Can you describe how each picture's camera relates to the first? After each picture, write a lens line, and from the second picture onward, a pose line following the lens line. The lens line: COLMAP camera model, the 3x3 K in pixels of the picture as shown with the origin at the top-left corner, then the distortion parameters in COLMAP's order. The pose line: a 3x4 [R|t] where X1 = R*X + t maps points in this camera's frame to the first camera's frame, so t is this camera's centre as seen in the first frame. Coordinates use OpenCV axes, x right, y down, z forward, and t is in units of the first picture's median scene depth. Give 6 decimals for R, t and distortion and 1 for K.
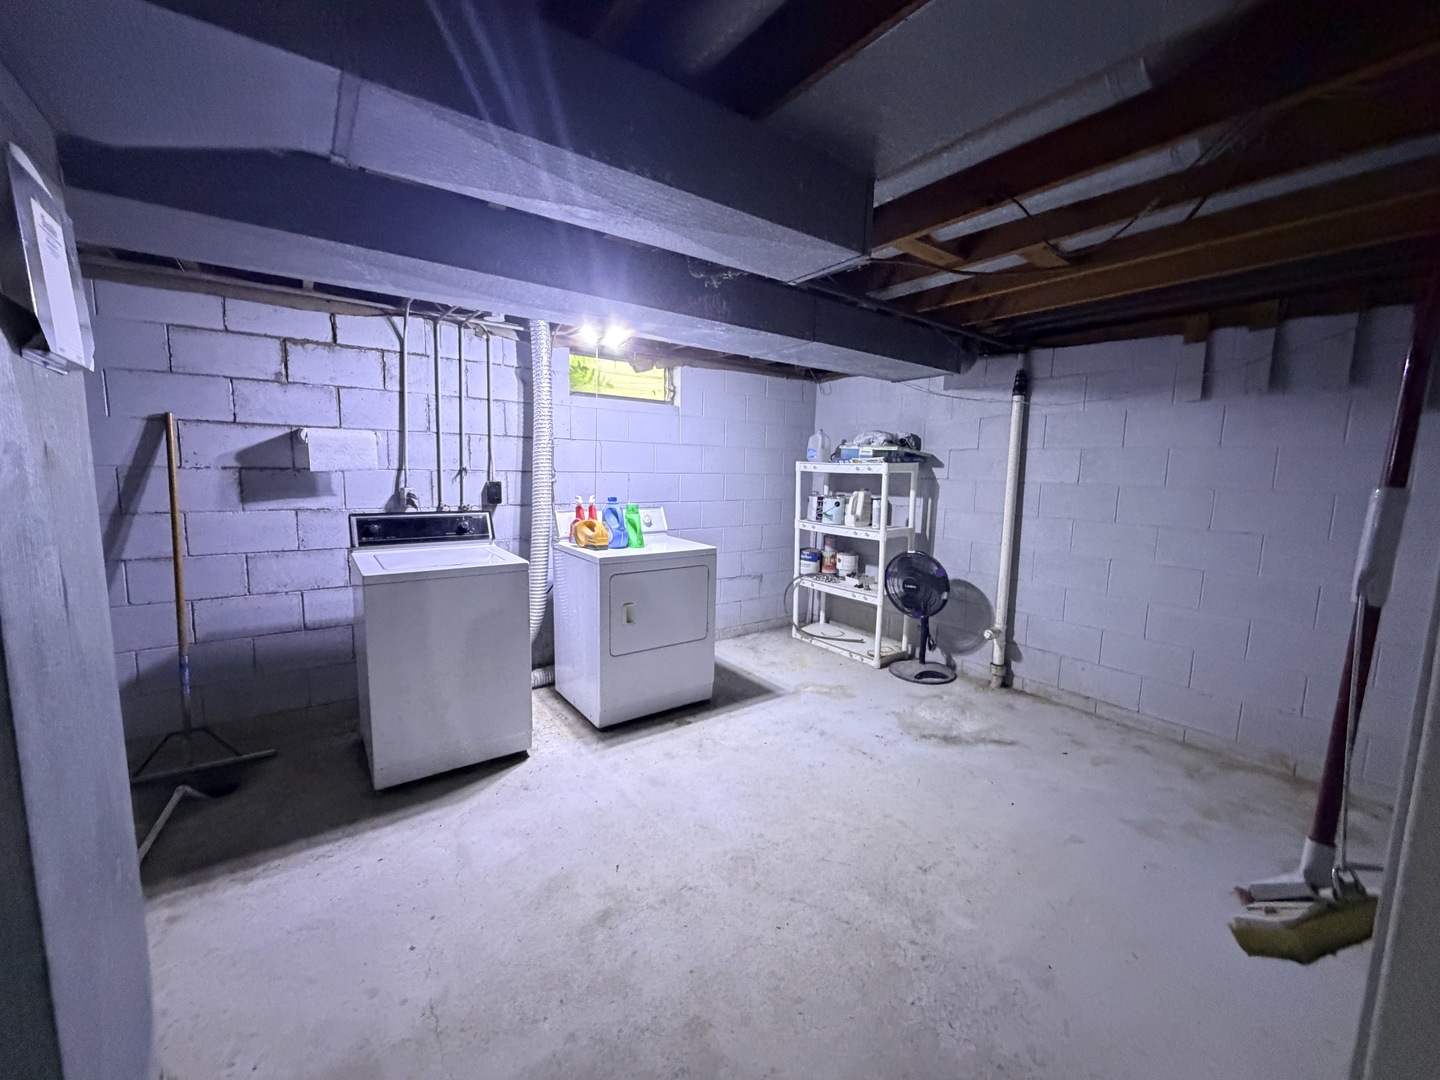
lens RADIAL K [[574.1, 0, 718.2], [0, 574.1, 537.9], [0, 0, 1]] dist [0.003130, -0.000424]
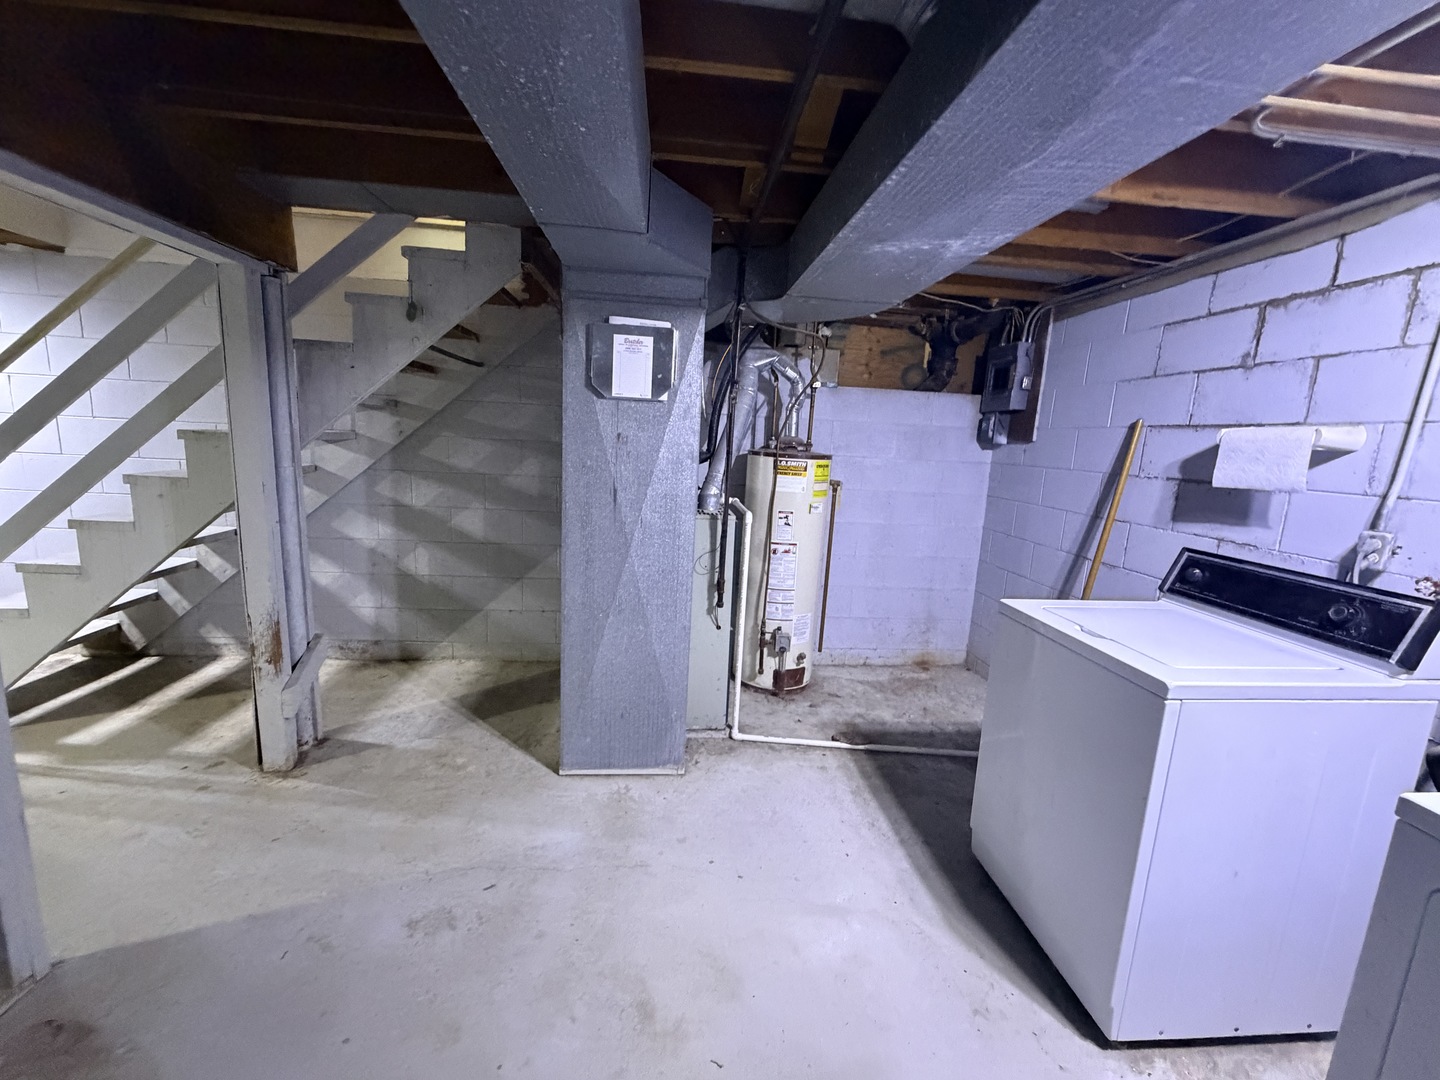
lens RADIAL K [[574.1, 0, 717.9], [0, 574.1, 537.0], [0, 0, 1]] dist [0.003130, -0.000424]
pose [[-0.521050, 0.097561, -0.847932, 0.237885], [-0.165650, 0.962998, 0.212591, -0.107157], [0.837297, 0.251230, -0.485609, 0.860504]]
